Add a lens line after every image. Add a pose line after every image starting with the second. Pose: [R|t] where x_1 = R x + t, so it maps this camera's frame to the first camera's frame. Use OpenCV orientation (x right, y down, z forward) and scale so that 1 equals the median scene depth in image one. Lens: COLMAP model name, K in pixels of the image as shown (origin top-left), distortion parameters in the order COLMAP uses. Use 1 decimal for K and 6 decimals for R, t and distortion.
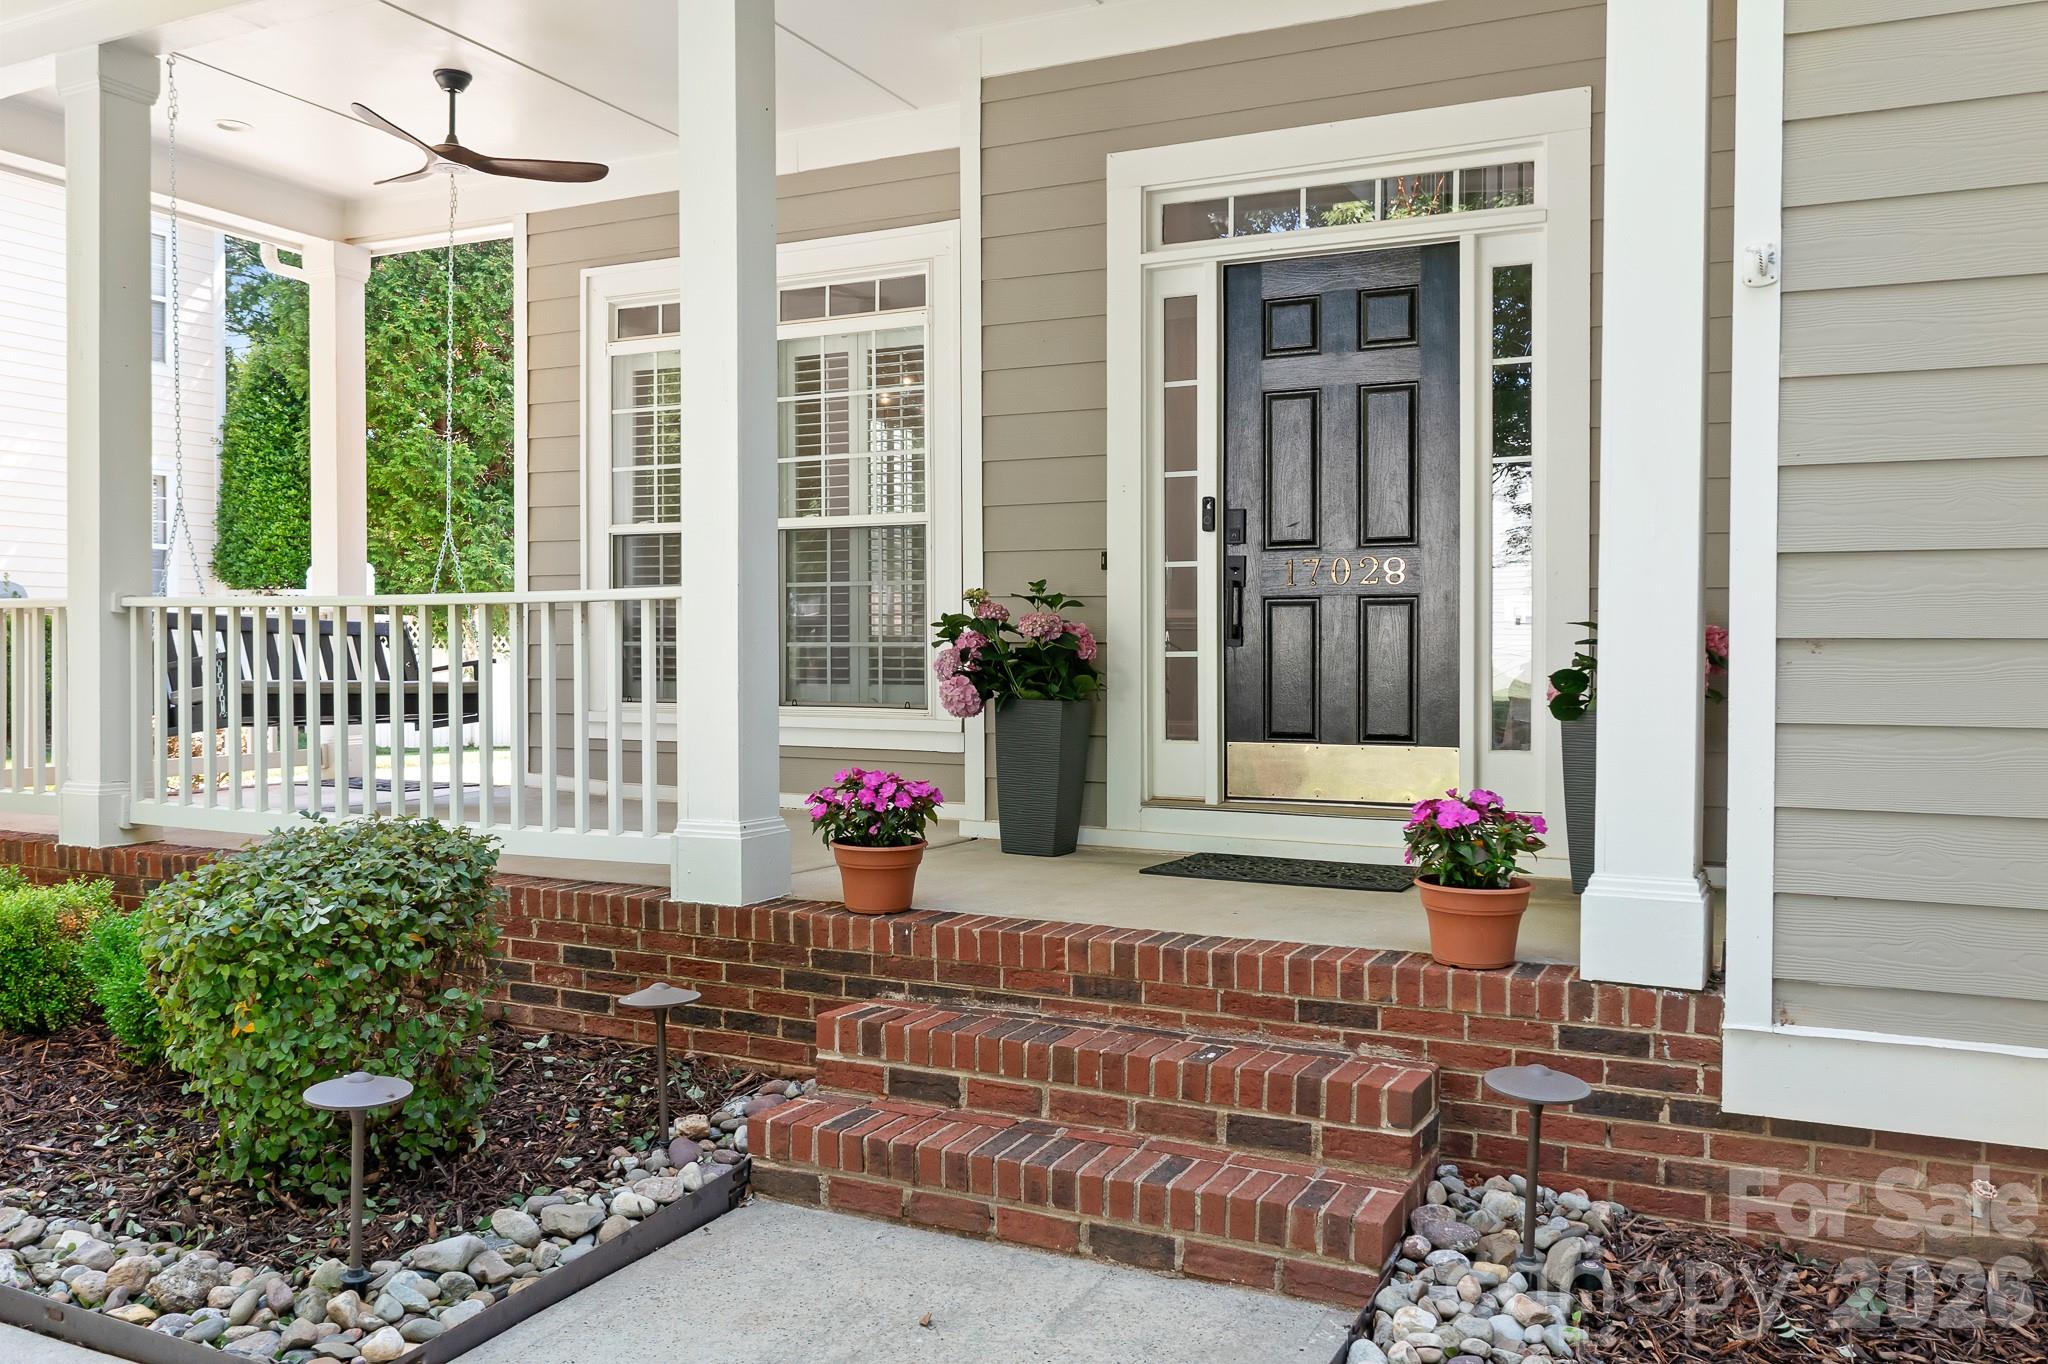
lens RADIAL K [[1610.6, 0, 1024.8], [0, 1610.6, 690.2], [0, 0, 1]] dist [-0.016838, 0.011122]
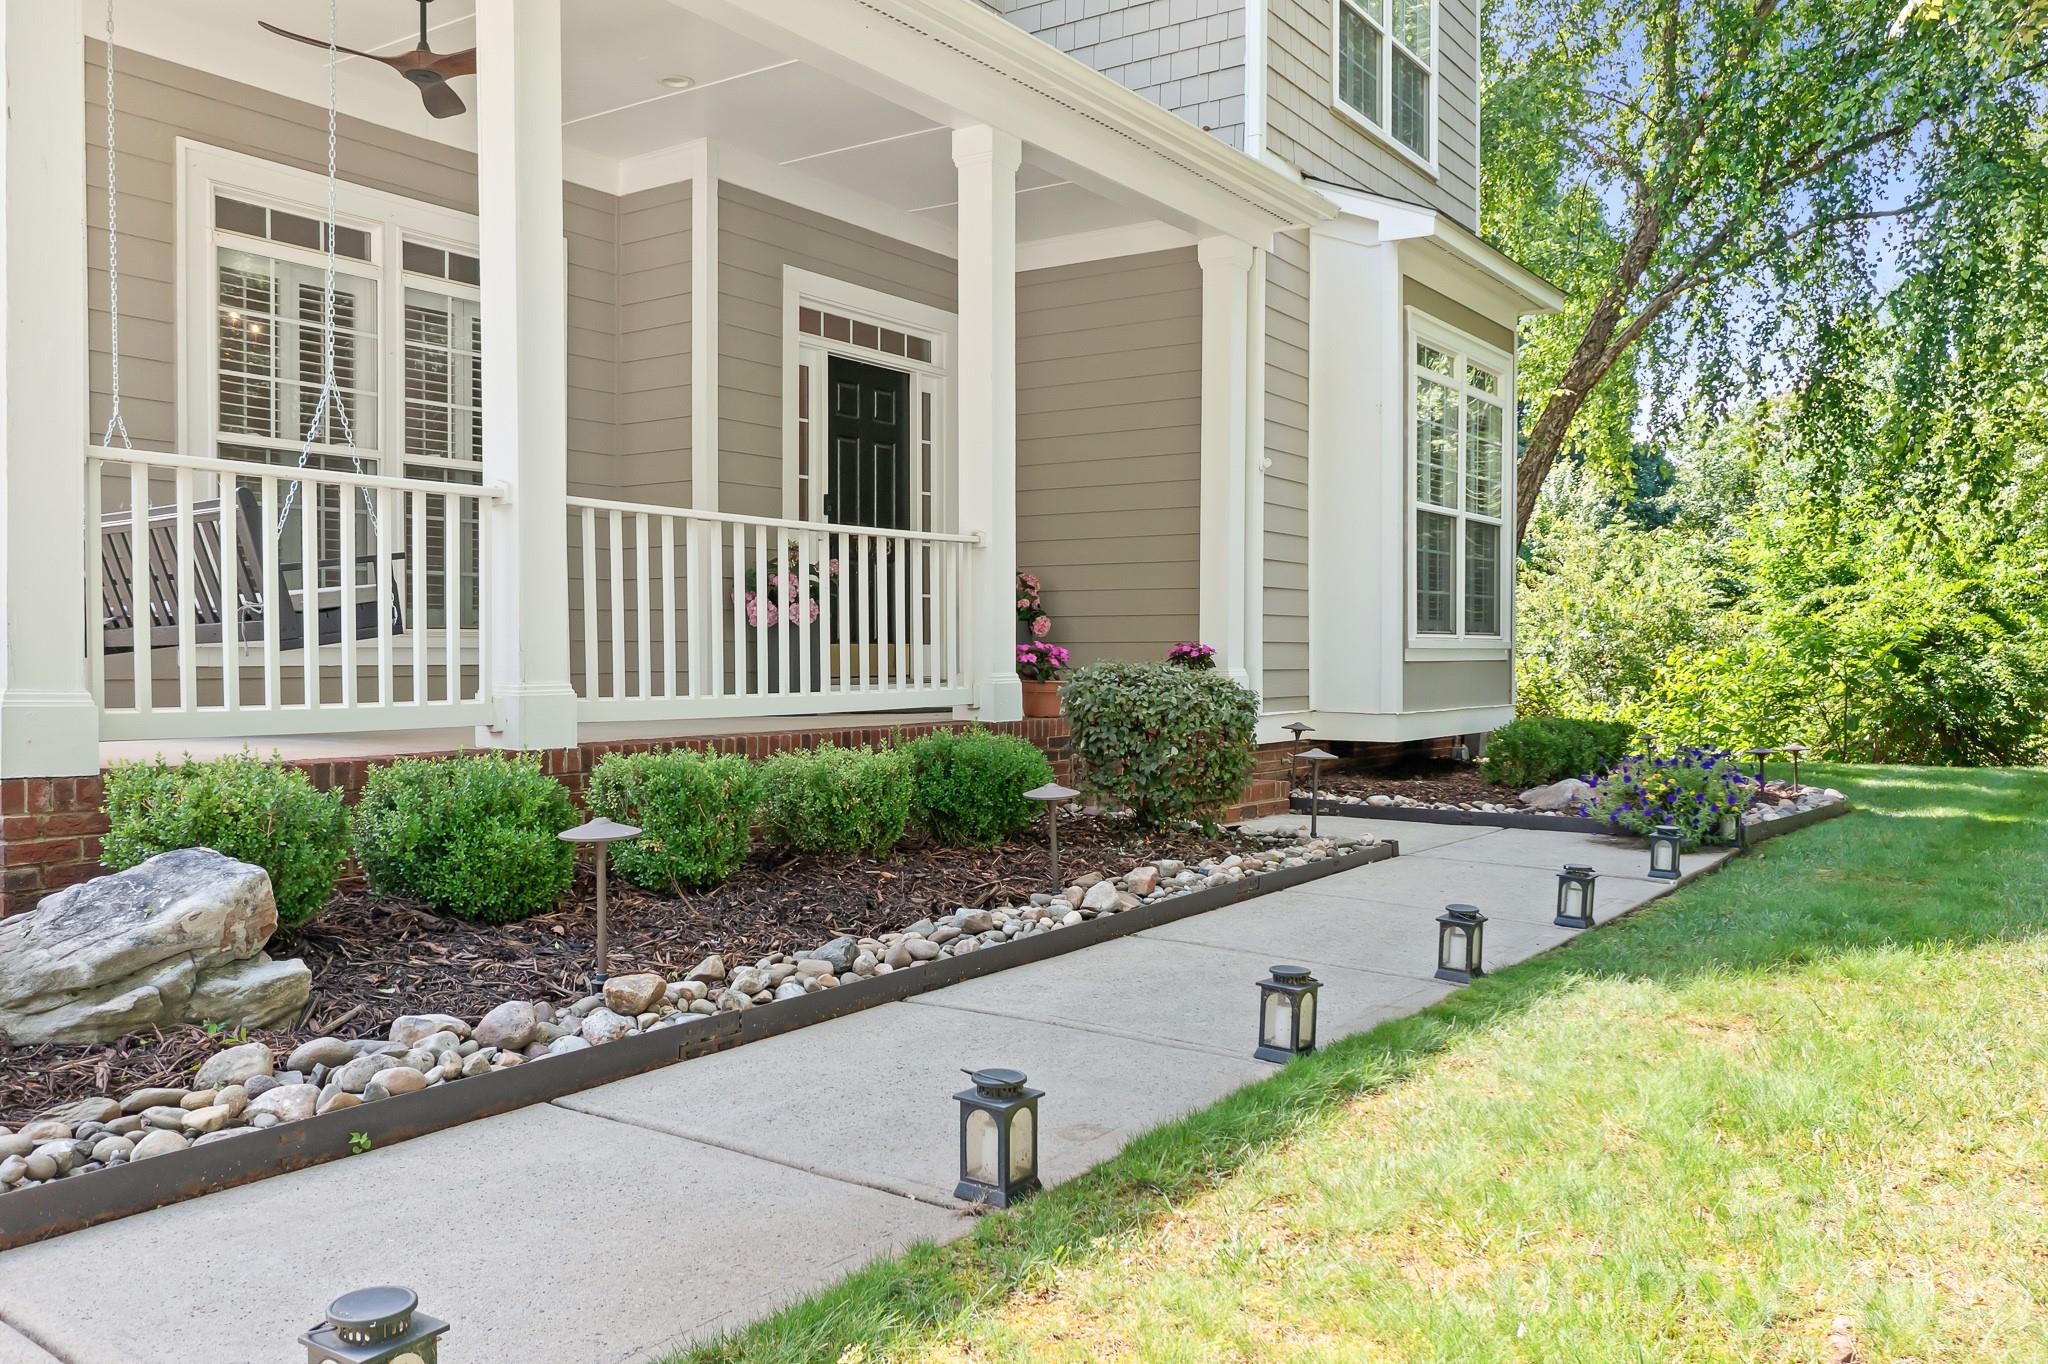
lens RADIAL K [[1672.6, 0, 1015.3], [0, 1672.6, 684.2], [0, 0, 1]] dist [-0.016285, -0.000216]
pose [[0.154397, -0.025673, 0.987675, -1.272781], [0.007105, 0.999665, 0.024874, 0.019814], [-0.987983, 0.003176, 0.154528, 0.471082]]
